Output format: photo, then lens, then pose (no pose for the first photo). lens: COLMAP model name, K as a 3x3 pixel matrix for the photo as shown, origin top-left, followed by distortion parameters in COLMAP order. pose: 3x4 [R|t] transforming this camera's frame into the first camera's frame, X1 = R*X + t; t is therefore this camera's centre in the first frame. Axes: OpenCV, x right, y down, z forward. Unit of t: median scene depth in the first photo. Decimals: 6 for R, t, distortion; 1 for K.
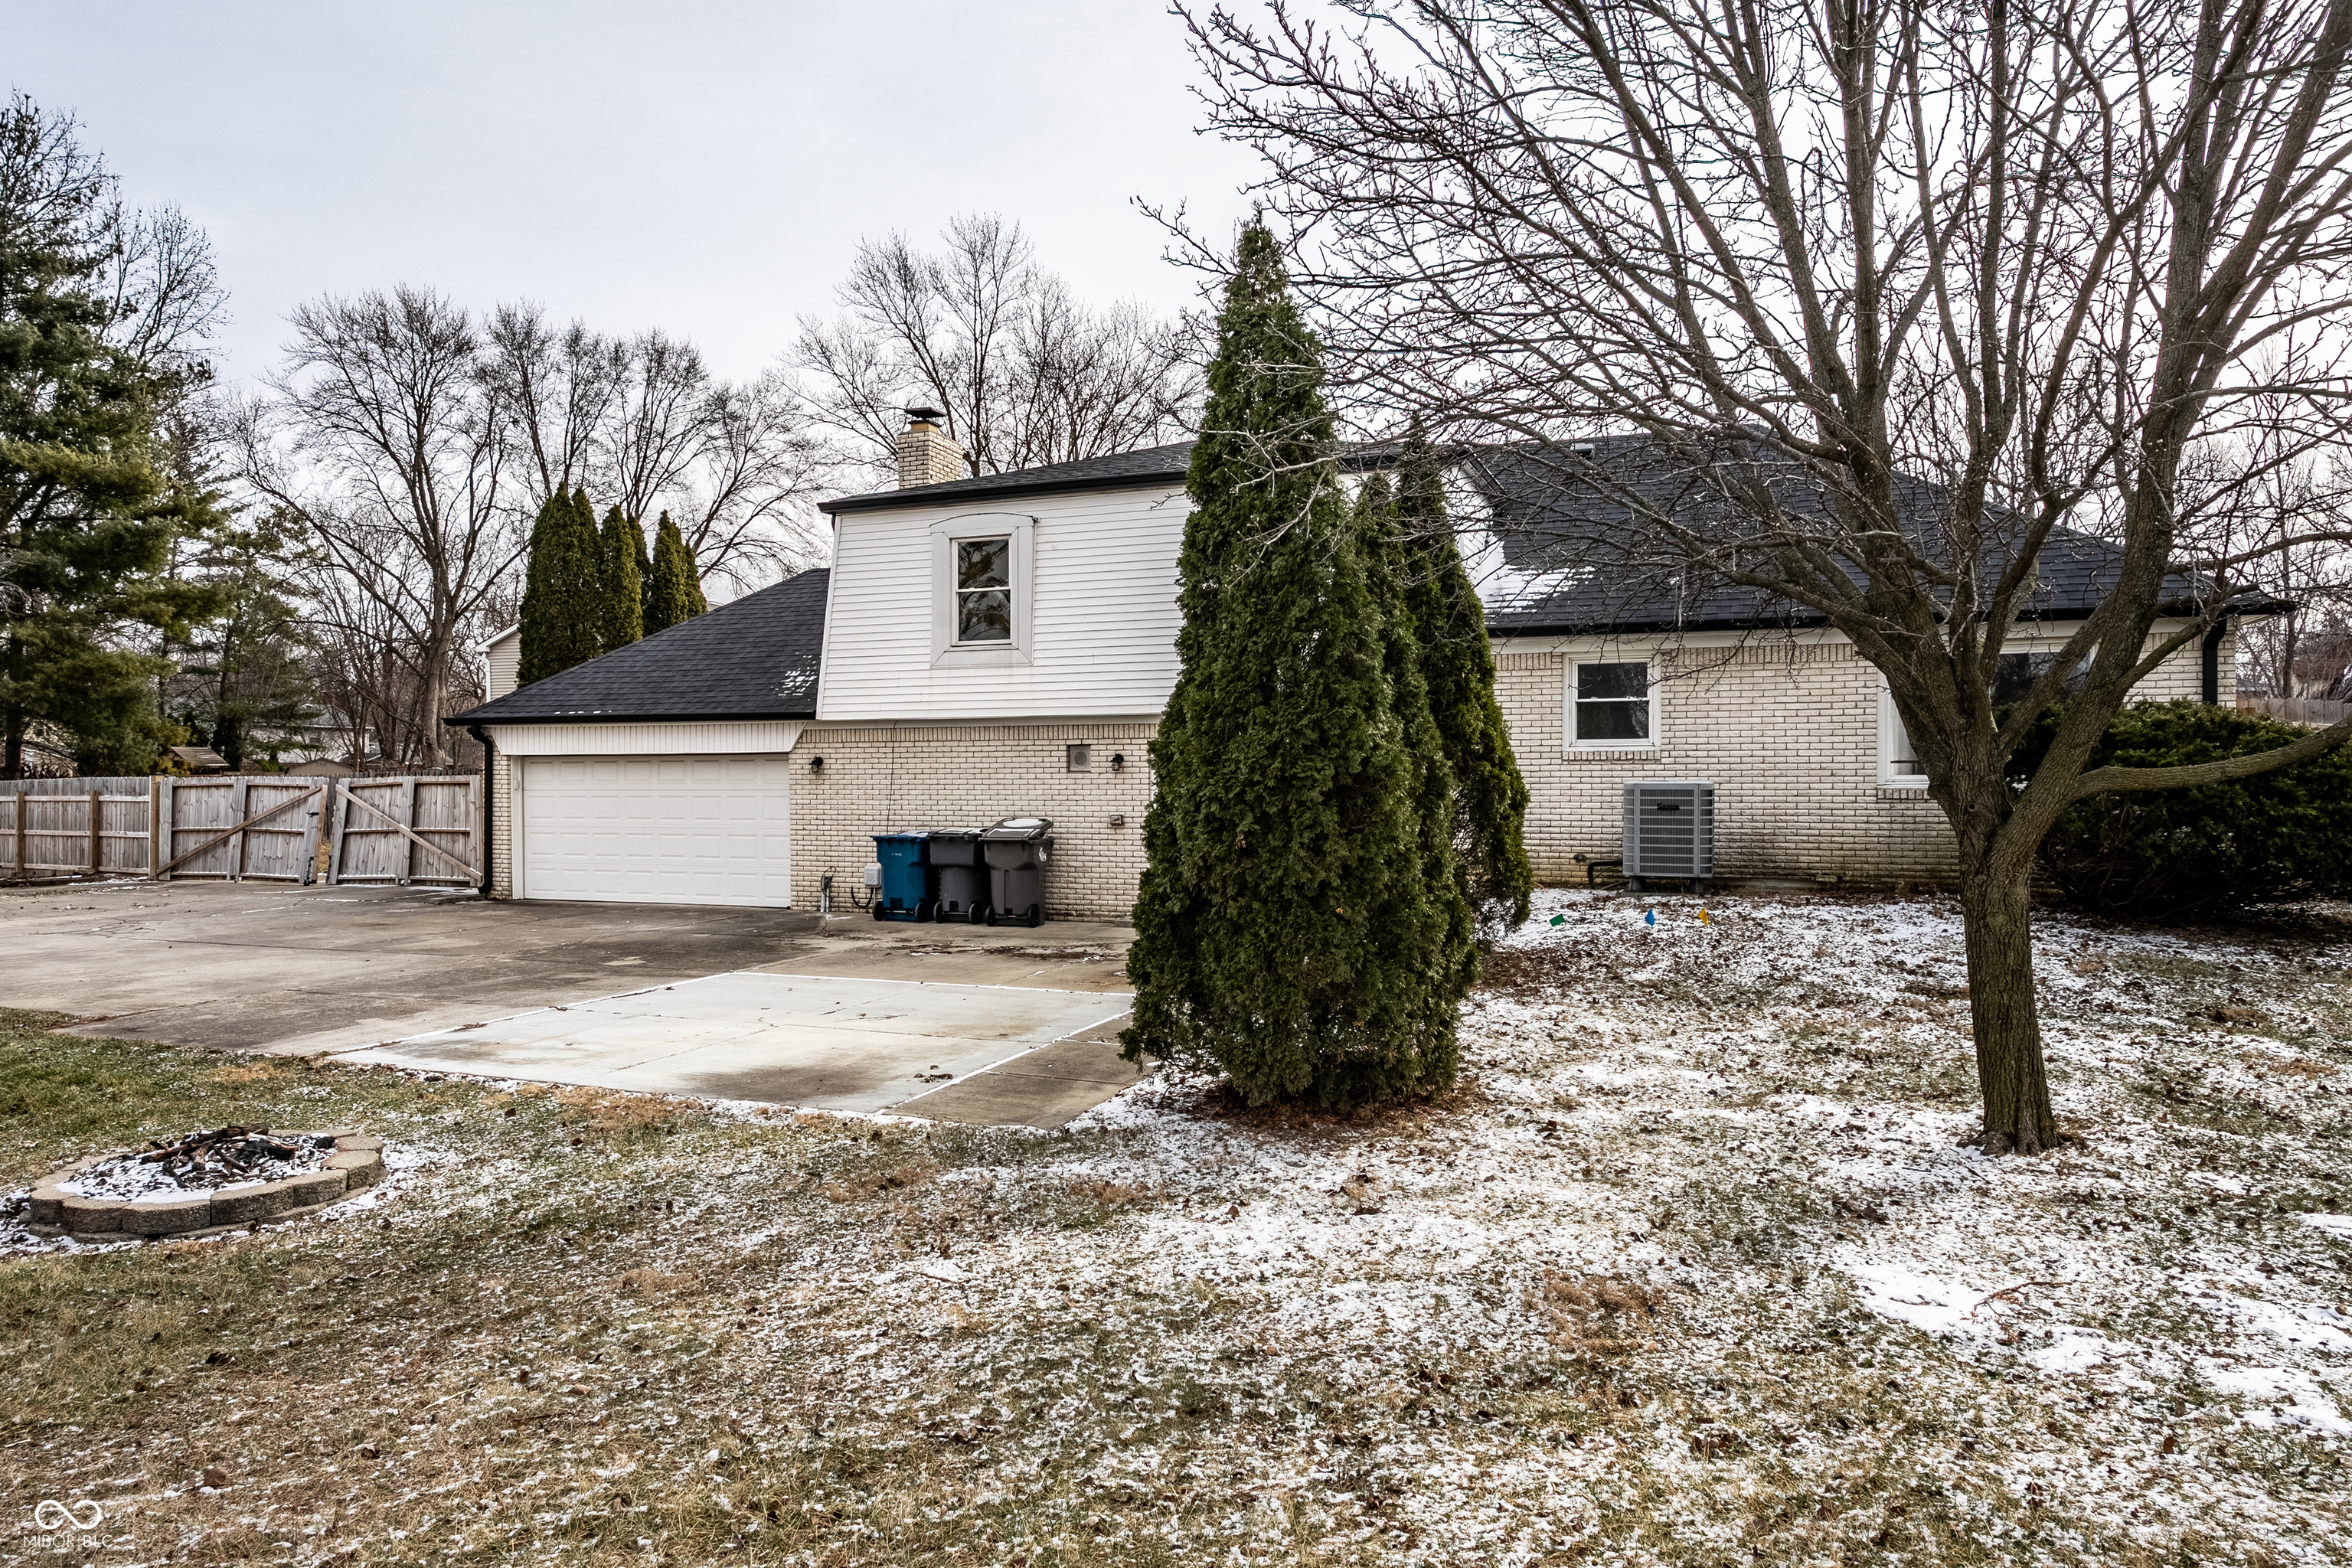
lens RADIAL K [[1468.7, 0, 1168.0], [0, 1468.7, 806.4], [0, 0, 1]] dist [-0.004937, 0.000019]
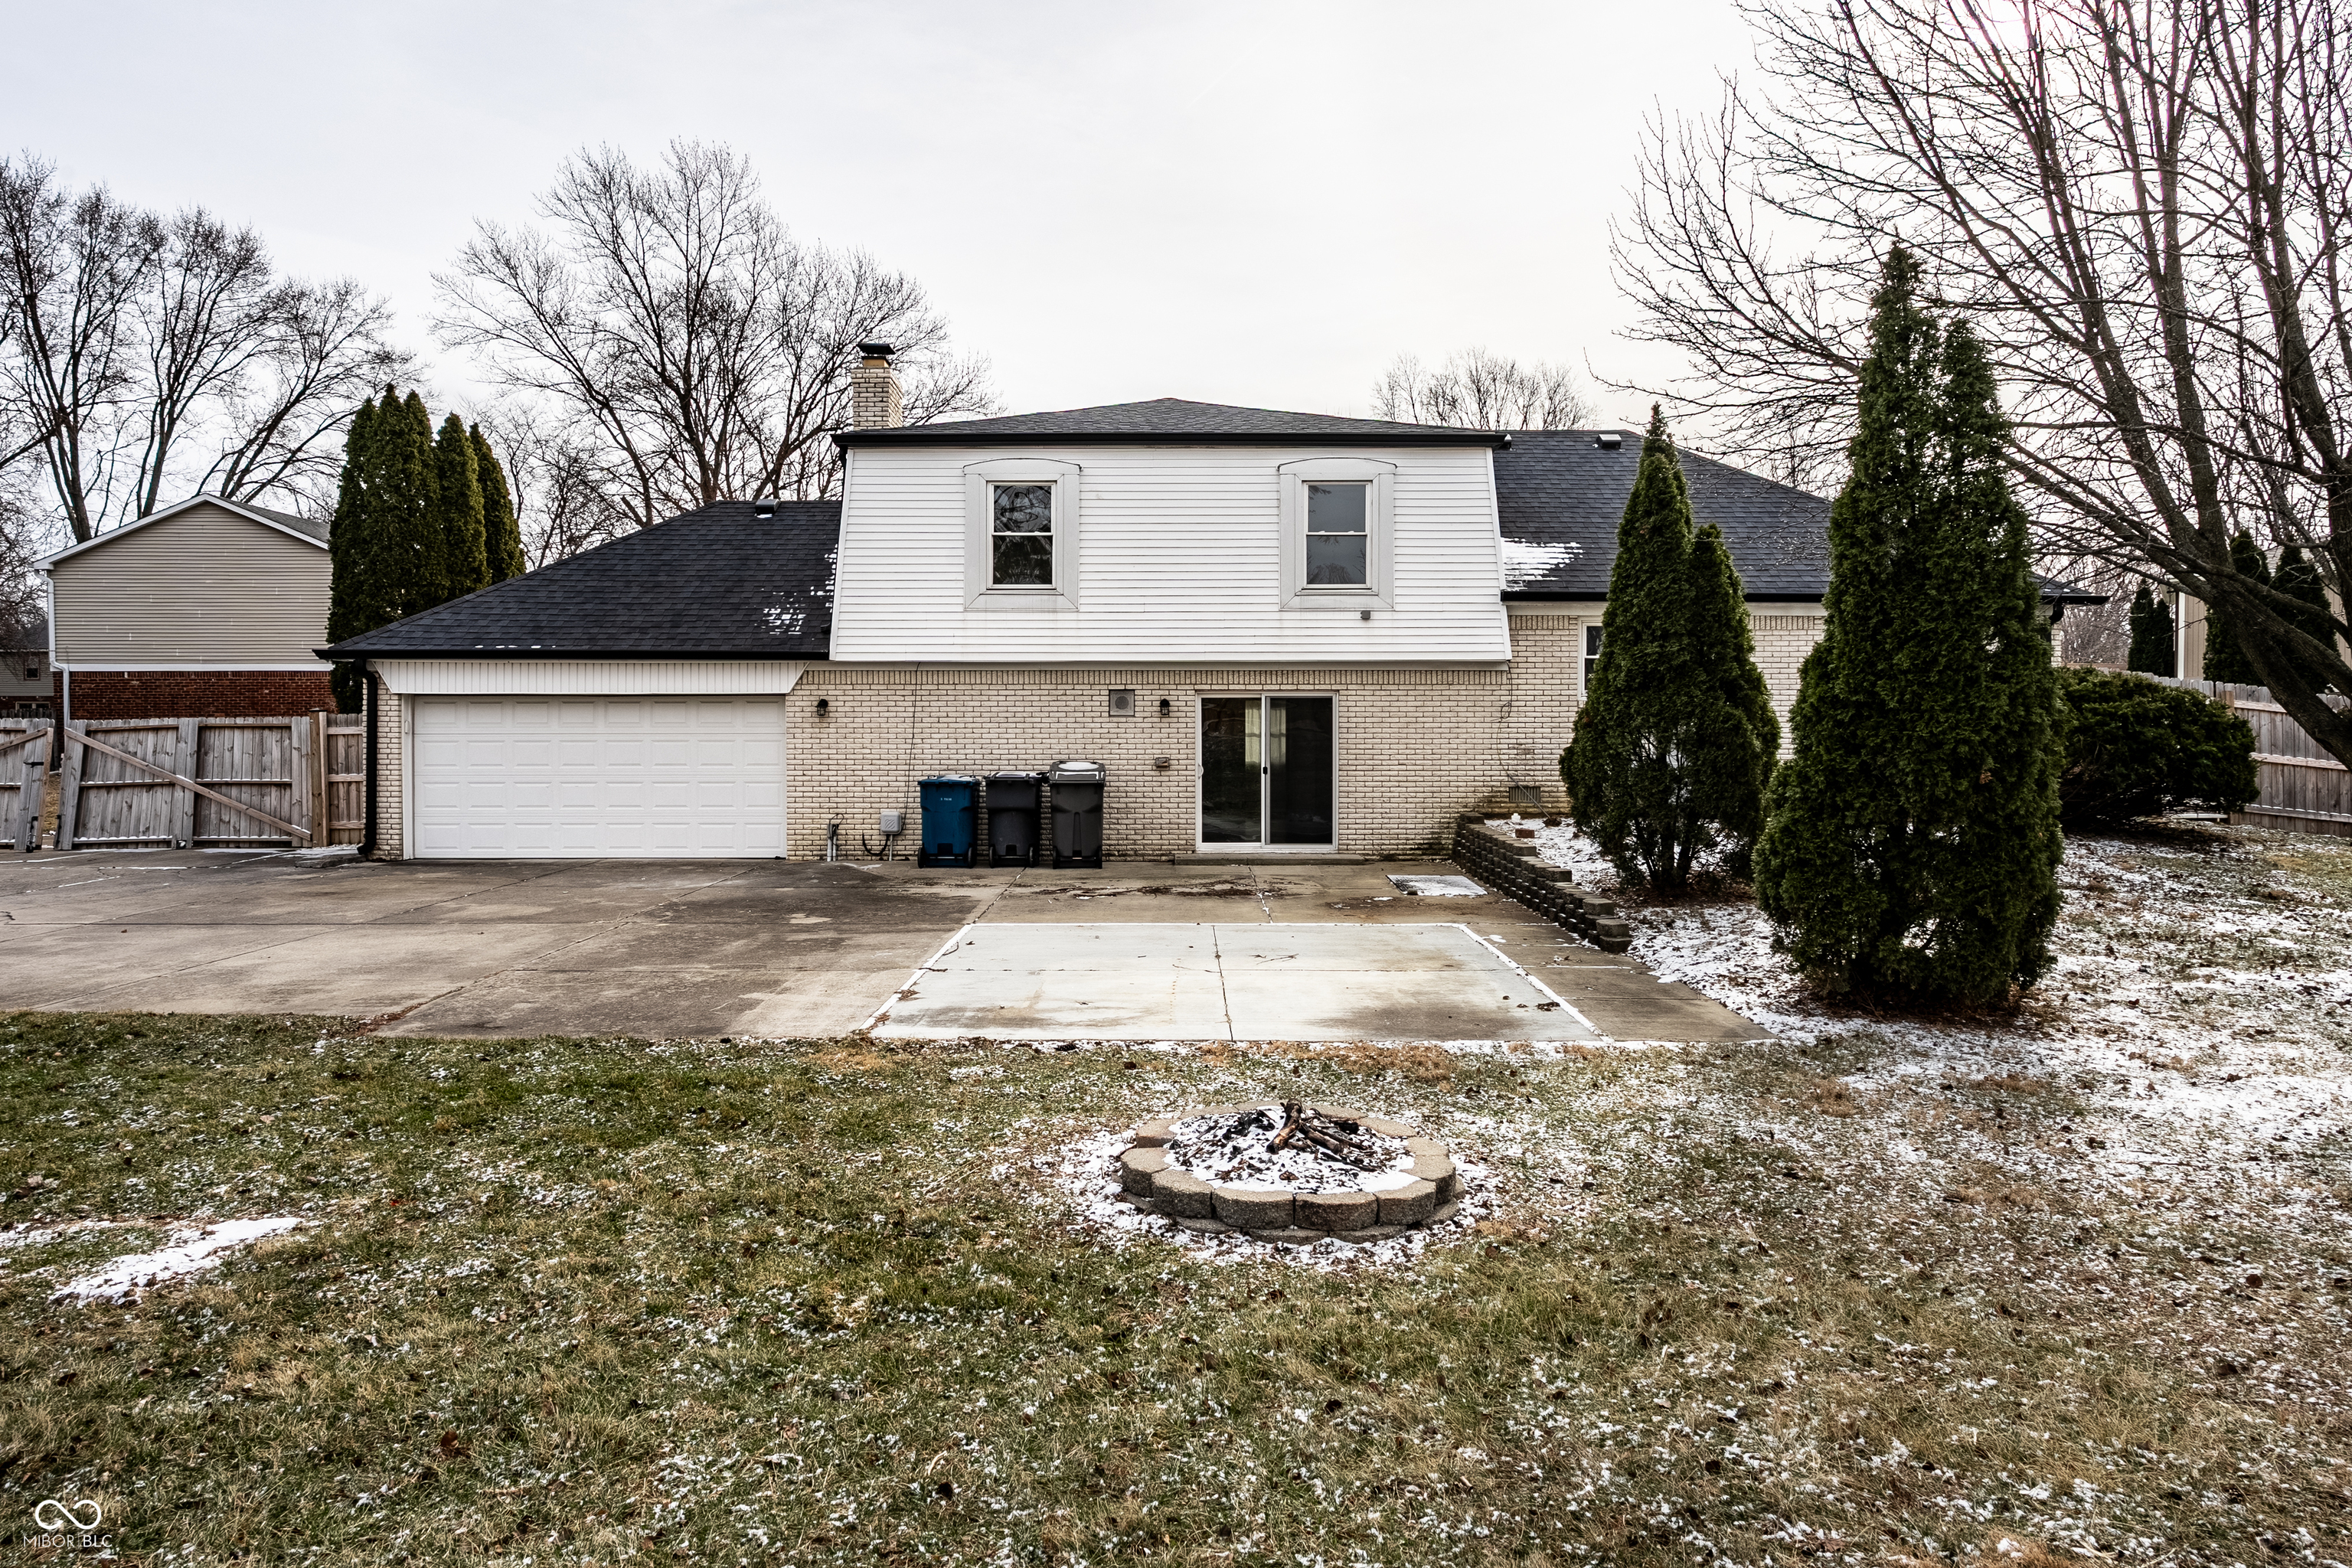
lens RADIAL K [[1373.0, 0, 1174.9], [0, 1373.0, 759.3], [0, 0, 1]] dist [0.003046, -0.002887]
pose [[0.932562, -0.006647, 0.360950, -0.314748], [0.004470, 0.999966, 0.006866, 0.000351], [-0.360983, -0.004790, 0.932560, 0.074977]]
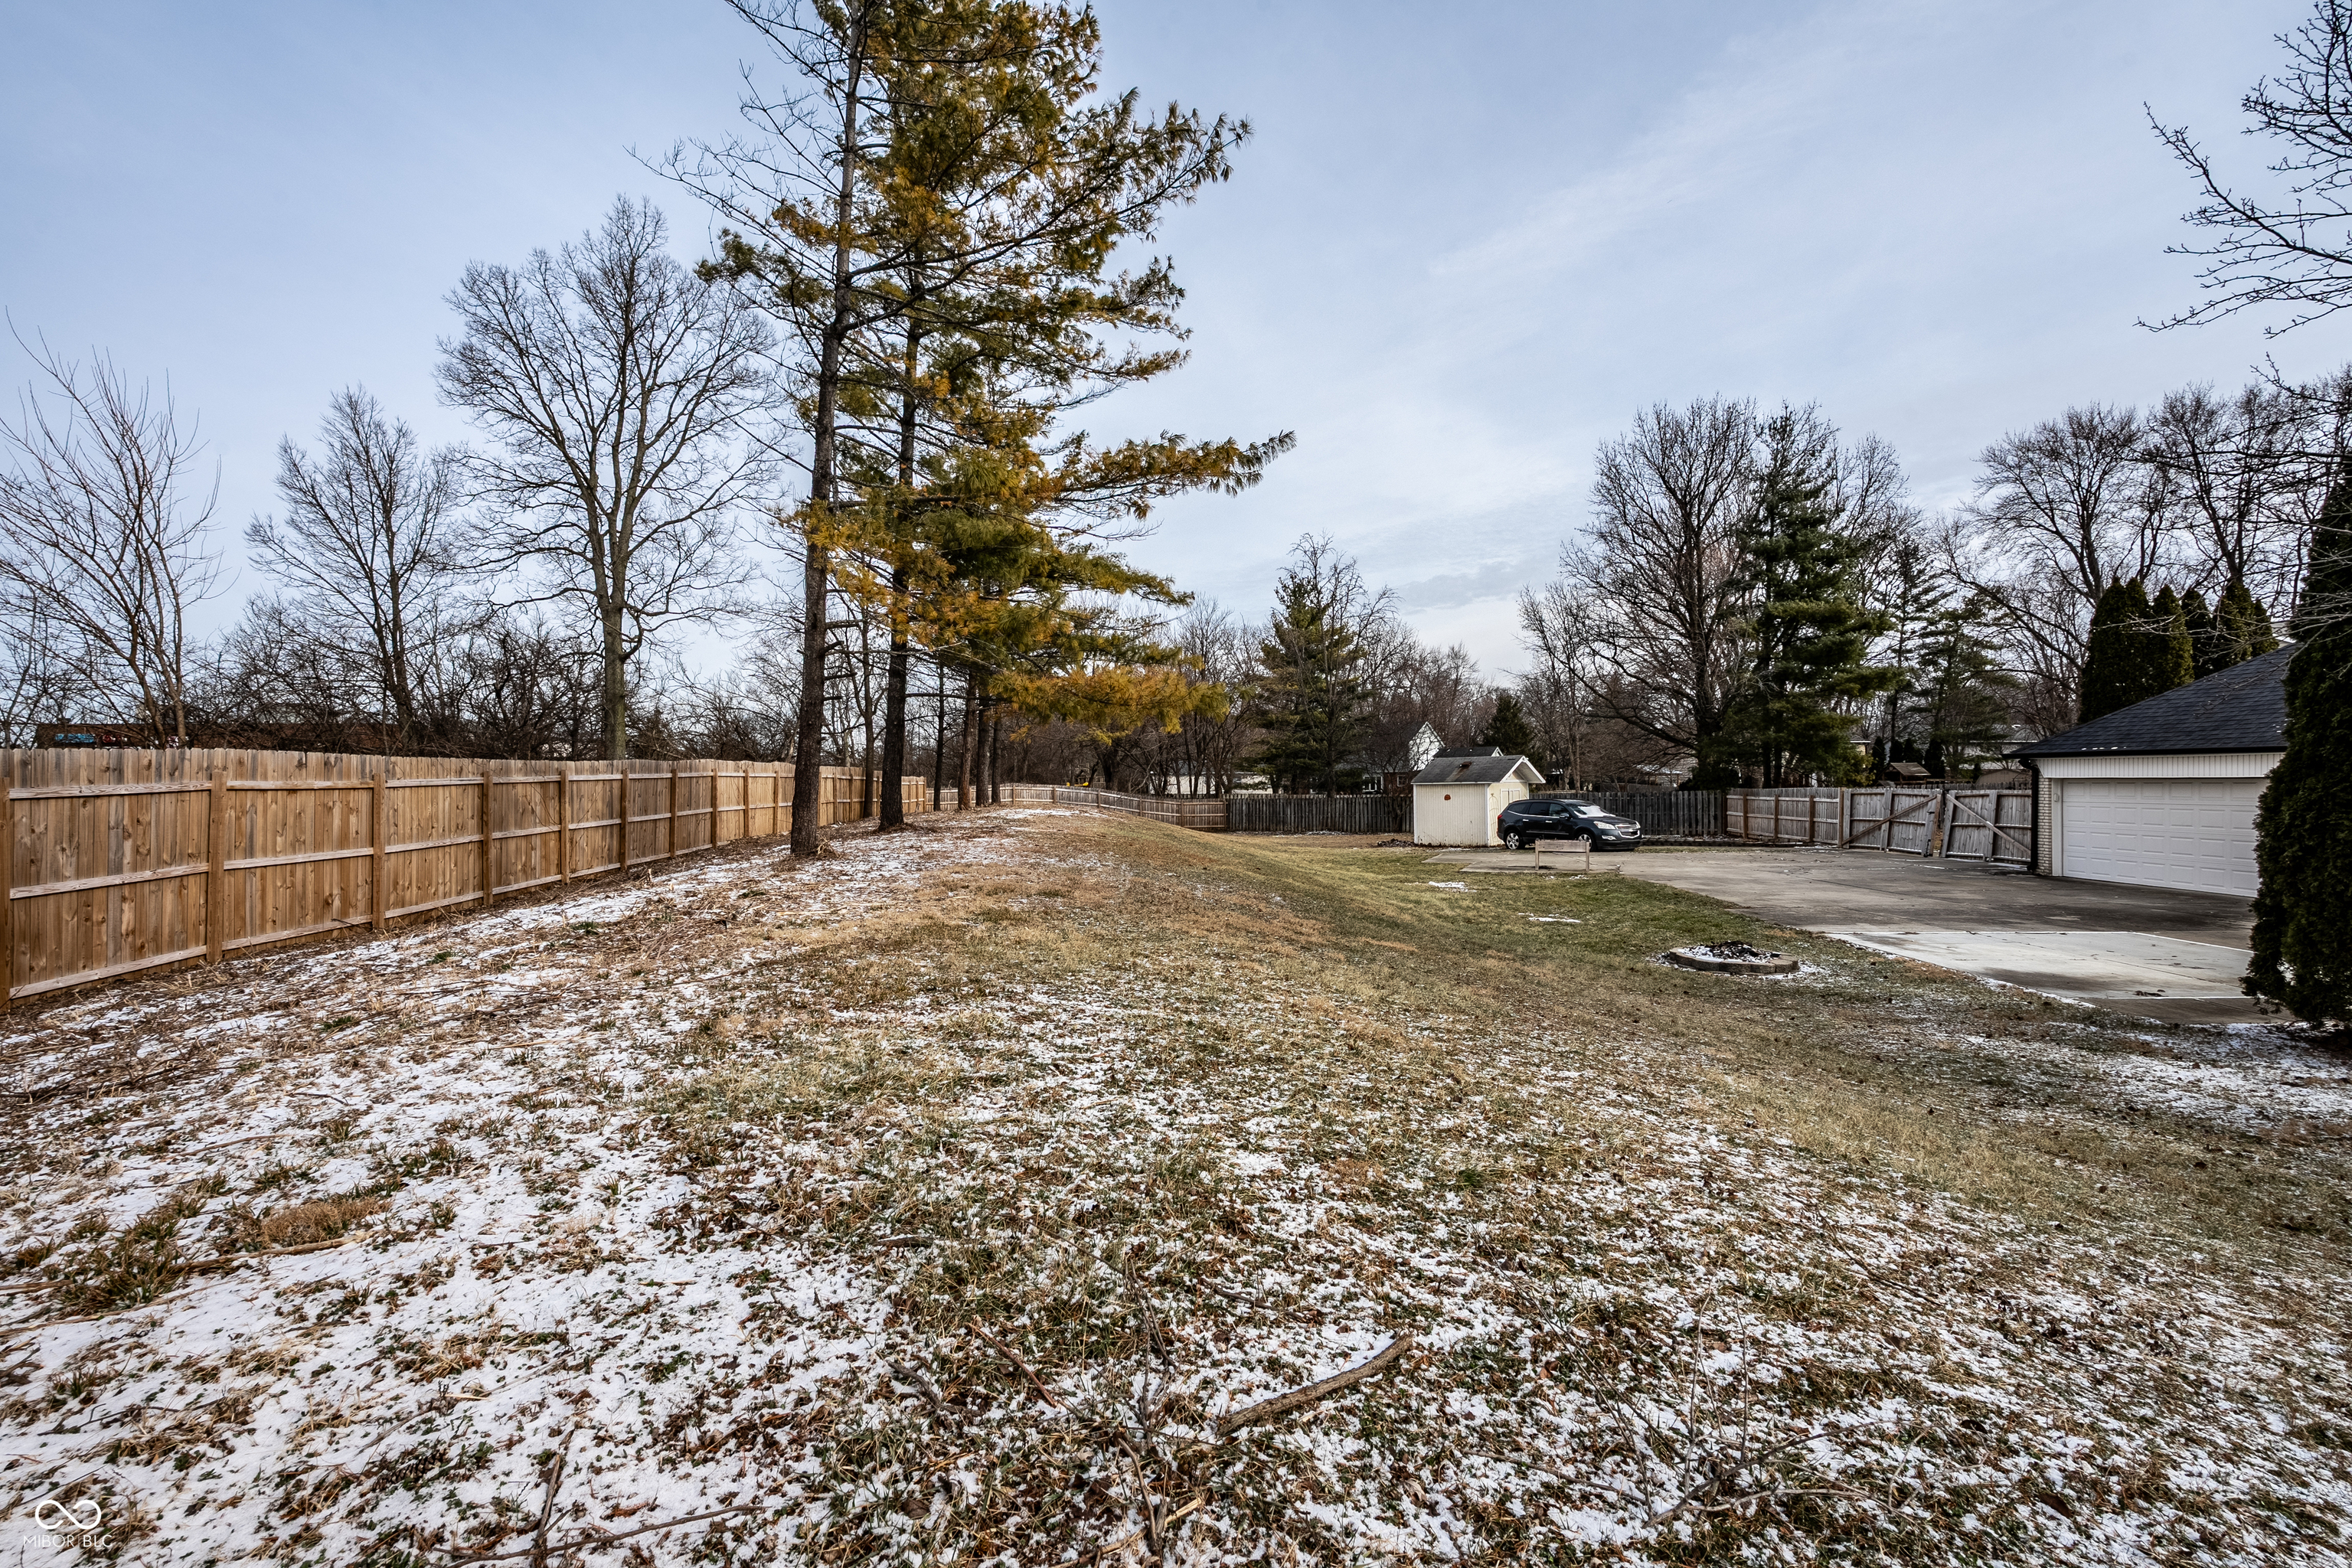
lens RADIAL K [[1040.0, 0, 1166.7], [0, 1040.0, 779.5], [0, 0, 1]] dist [-0.003772, 0.000962]
pose [[0.329202, 0.000973, -0.944259, 0.243577], [-0.016459, 0.999853, -0.004708, -0.014076], [0.944116, 0.017092, 0.329170, -0.182317]]
